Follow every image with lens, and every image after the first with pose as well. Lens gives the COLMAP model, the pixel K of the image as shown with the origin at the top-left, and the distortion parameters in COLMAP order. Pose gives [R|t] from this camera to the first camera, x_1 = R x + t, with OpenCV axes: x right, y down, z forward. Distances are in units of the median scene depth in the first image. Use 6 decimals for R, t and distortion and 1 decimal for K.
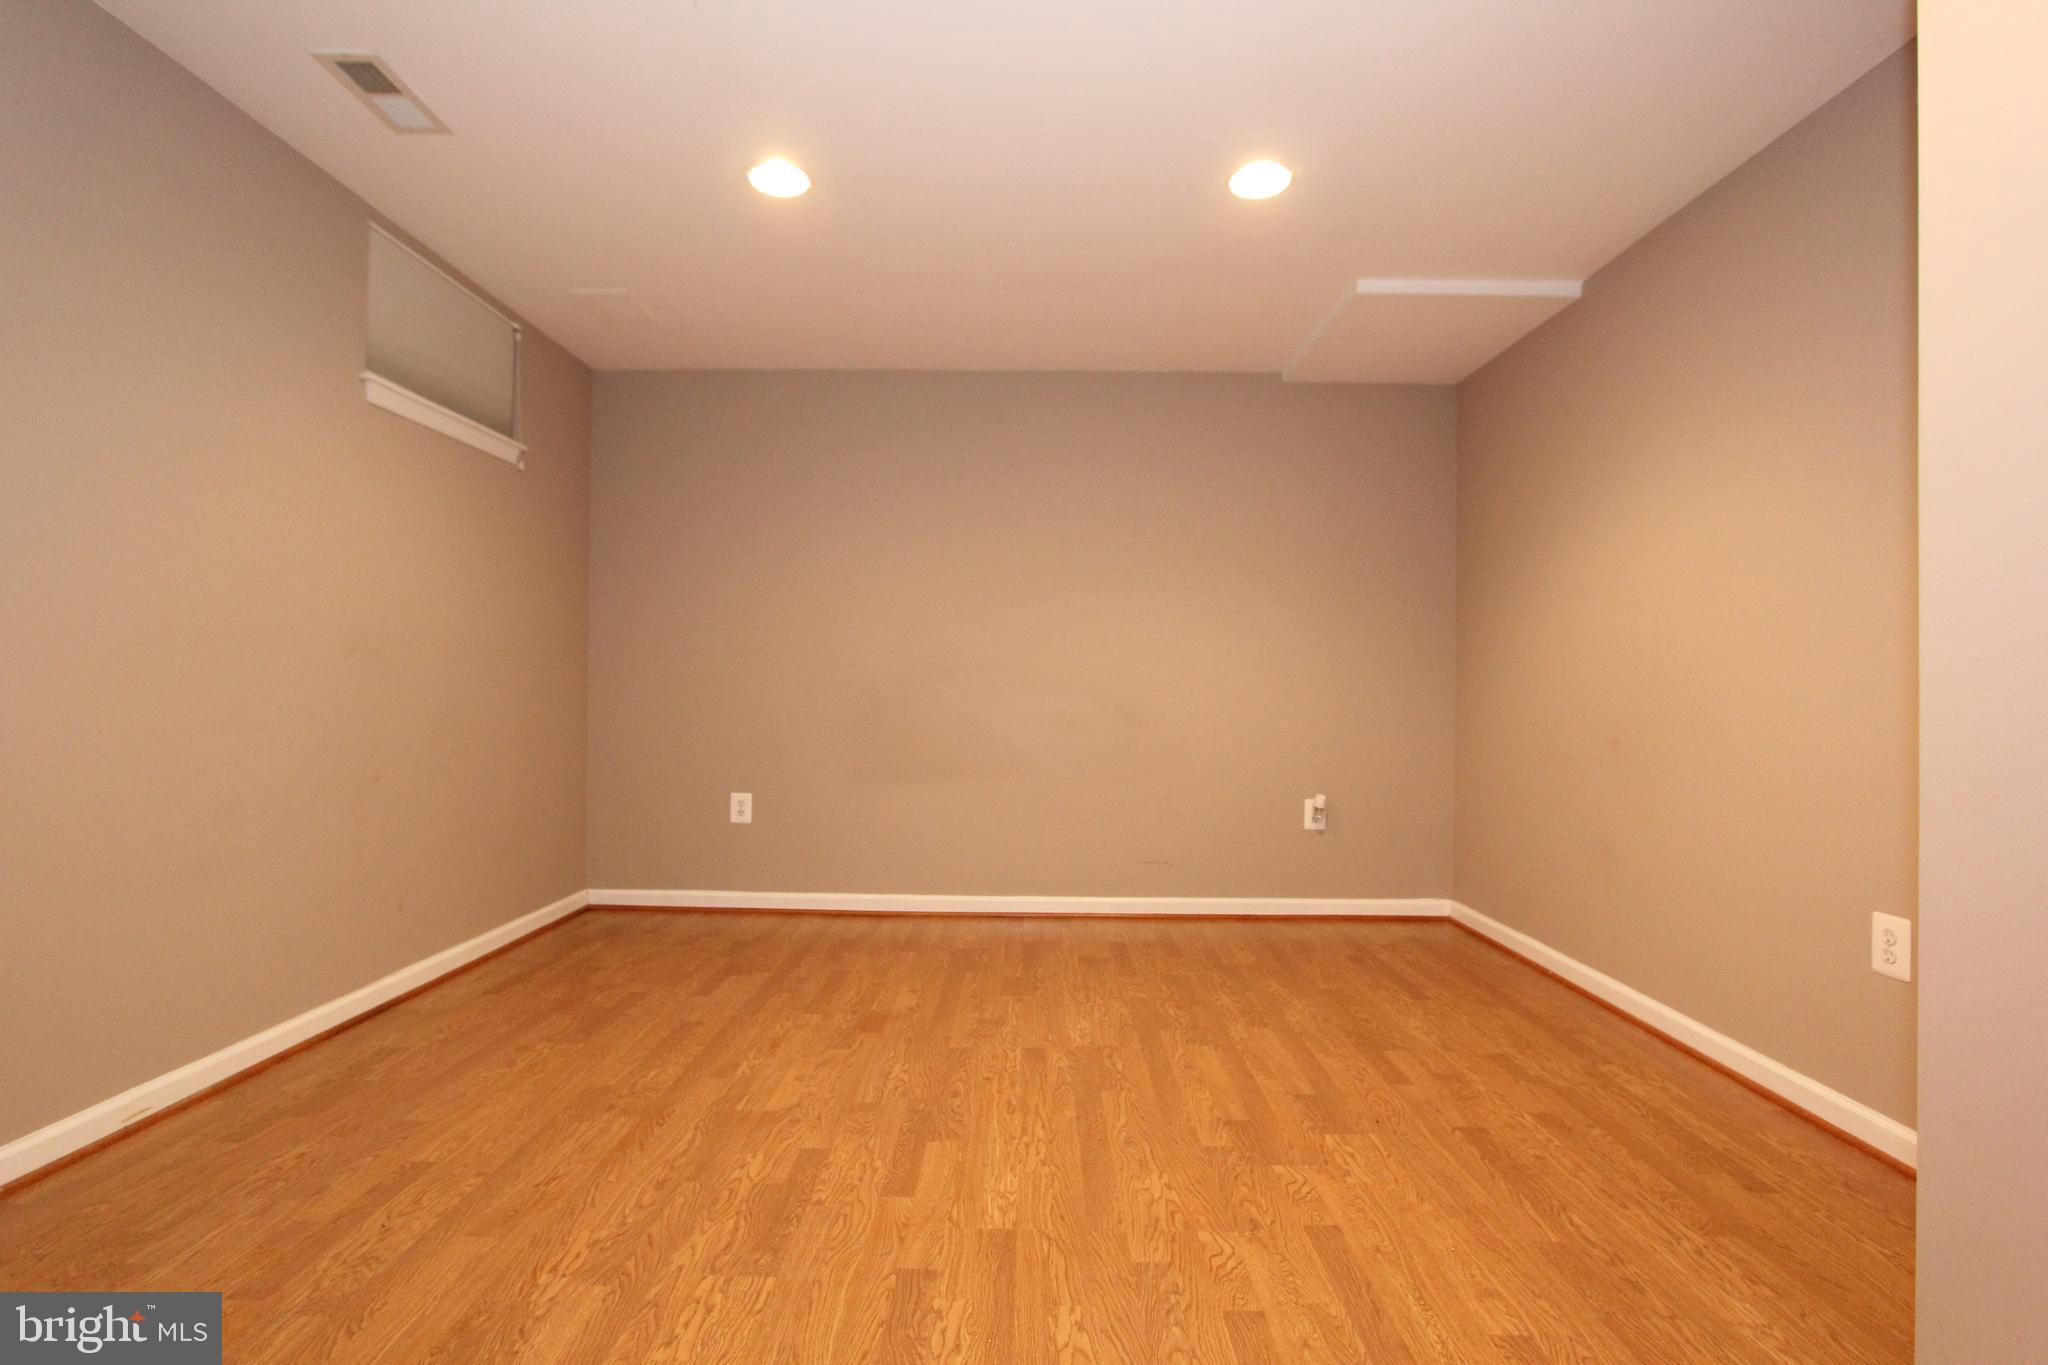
lens RADIAL K [[942.7, 0, 1024.0], [0, 942.7, 682.5], [0, 0, 1]] dist [-0.030006, 0.000541]
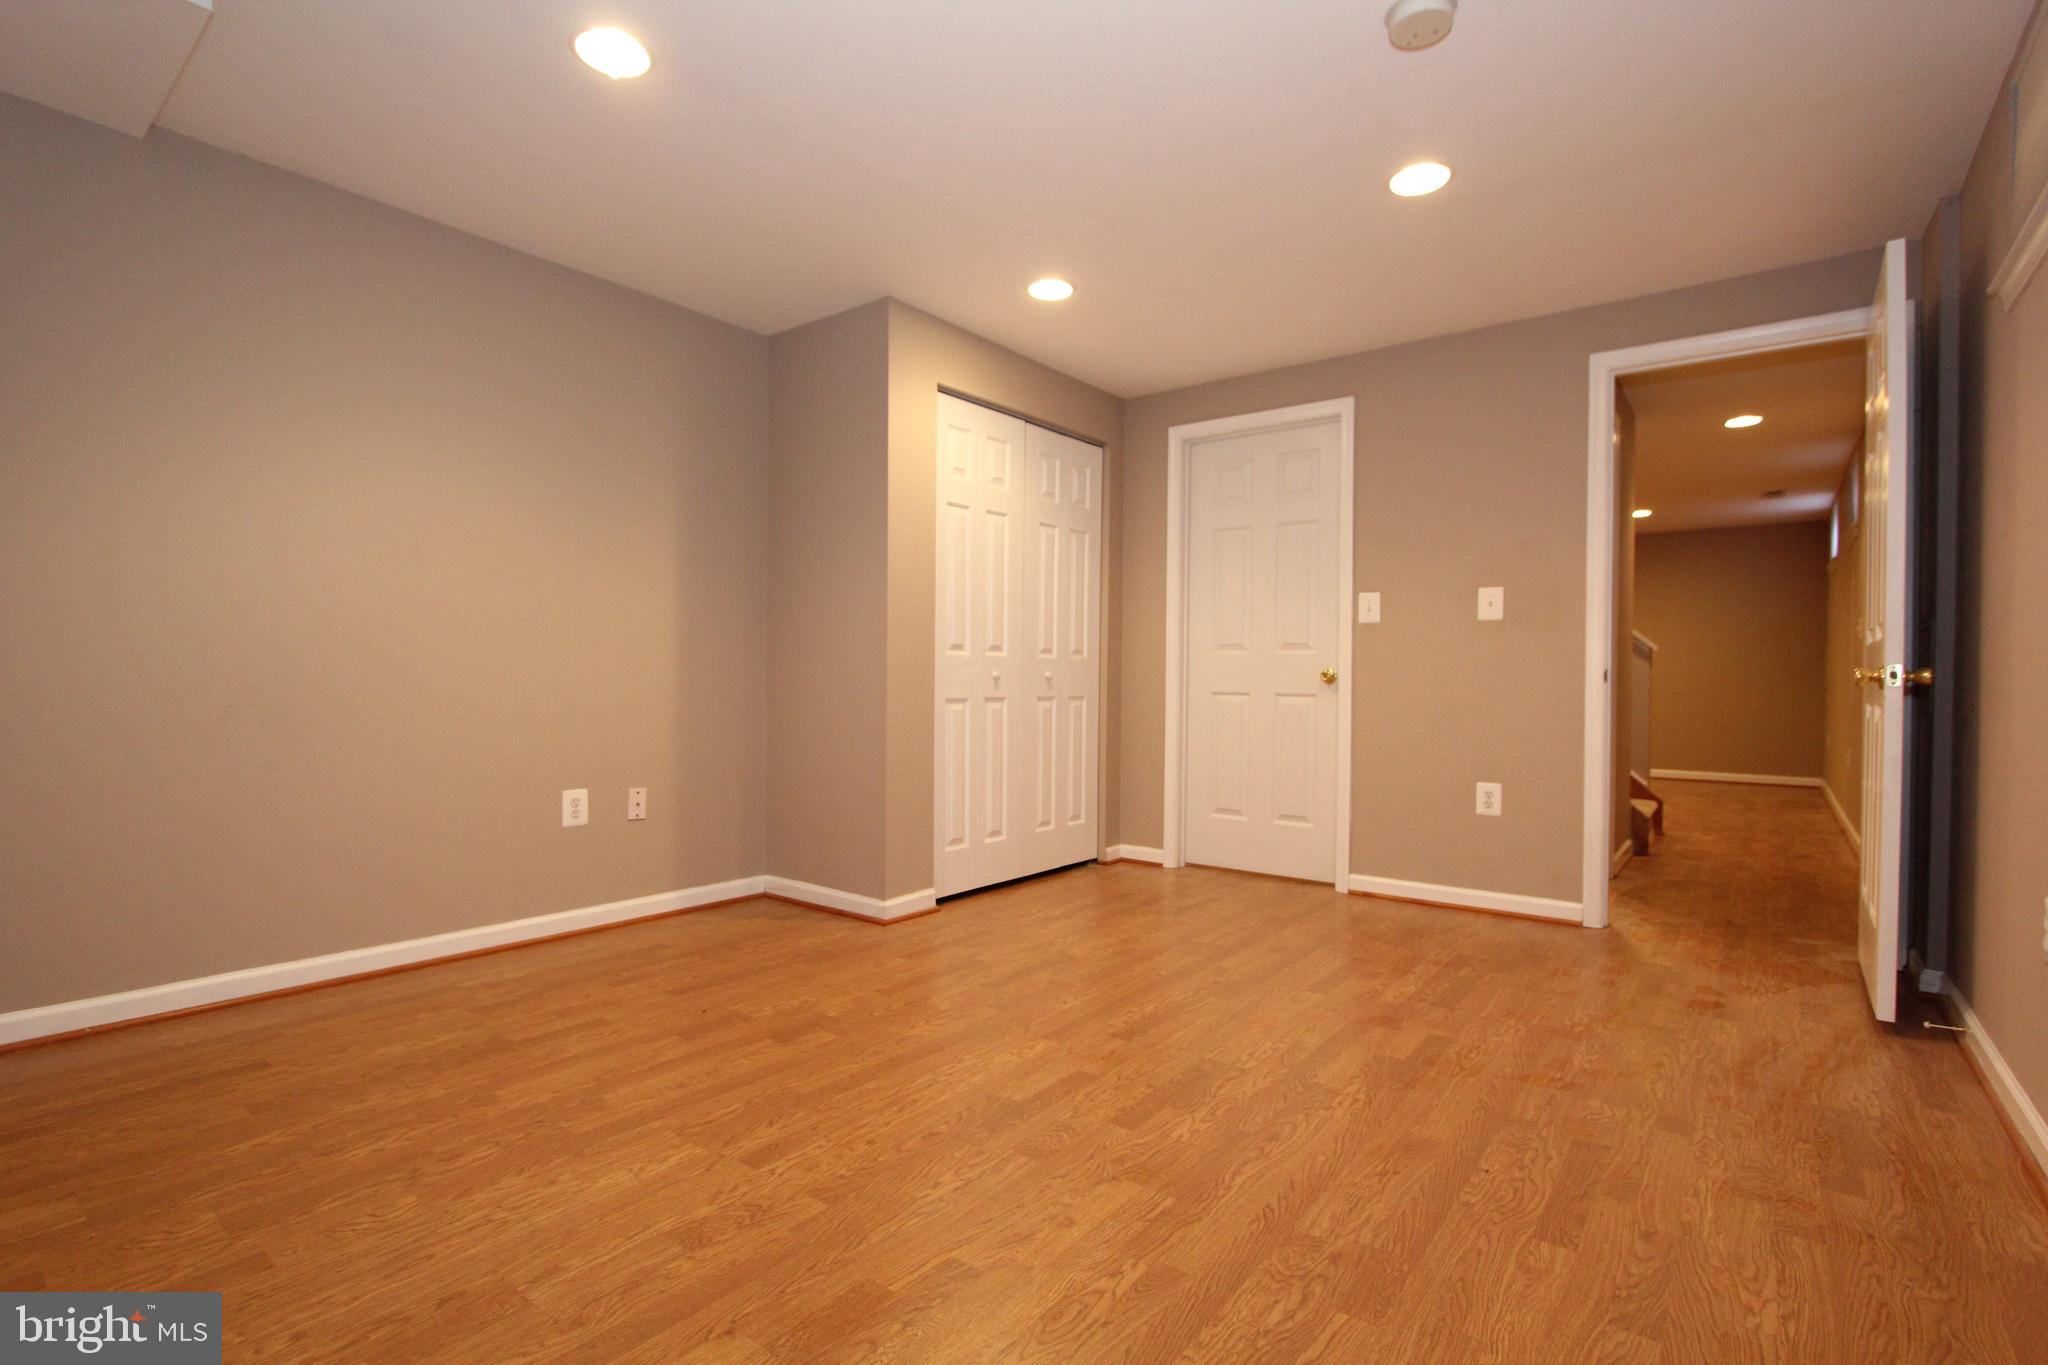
lens RADIAL K [[942.7, 0, 1024.0], [0, 942.7, 682.5], [0, 0, 1]] dist [-0.030006, 0.000541]
pose [[-0.790916, -0.022677, 0.611505, -0.712012], [-0.023839, 0.999696, 0.006239, 0.029023], [-0.611460, -0.009643, -0.791216, 1.789940]]
